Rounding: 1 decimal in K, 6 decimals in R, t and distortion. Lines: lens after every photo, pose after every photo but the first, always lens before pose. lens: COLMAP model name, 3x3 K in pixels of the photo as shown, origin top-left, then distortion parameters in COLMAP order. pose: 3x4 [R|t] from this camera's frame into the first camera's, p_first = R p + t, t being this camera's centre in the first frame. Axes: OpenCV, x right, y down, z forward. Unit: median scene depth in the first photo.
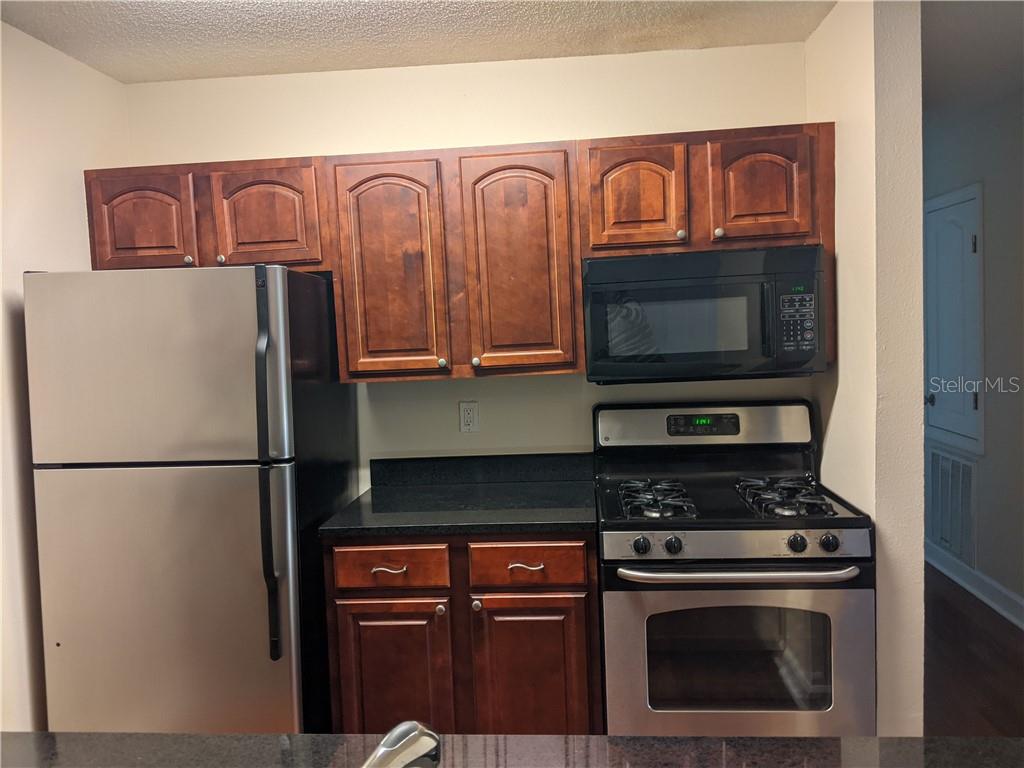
lens RADIAL K [[821.0, 0, 512.0], [0, 821.0, 384.0], [0, 0, 1]] dist [0.101637, -0.149587]
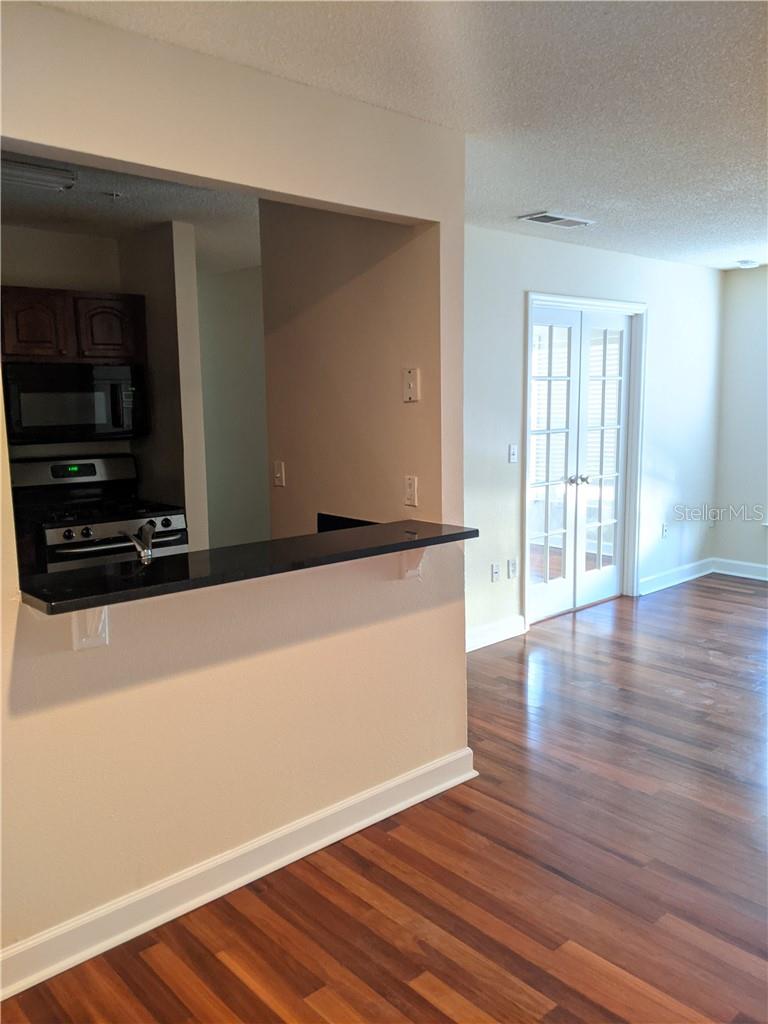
lens RADIAL K [[812.9, 0, 384.0], [0, 812.9, 512.0], [0, 0, 1]] dist [0.080531, -0.150553]
pose [[0.686990, -0.065904, 0.723672, -0.569006], [0.041519, 0.997812, 0.051455, 0.081143], [-0.725480, -0.005303, 0.688223, -0.589507]]
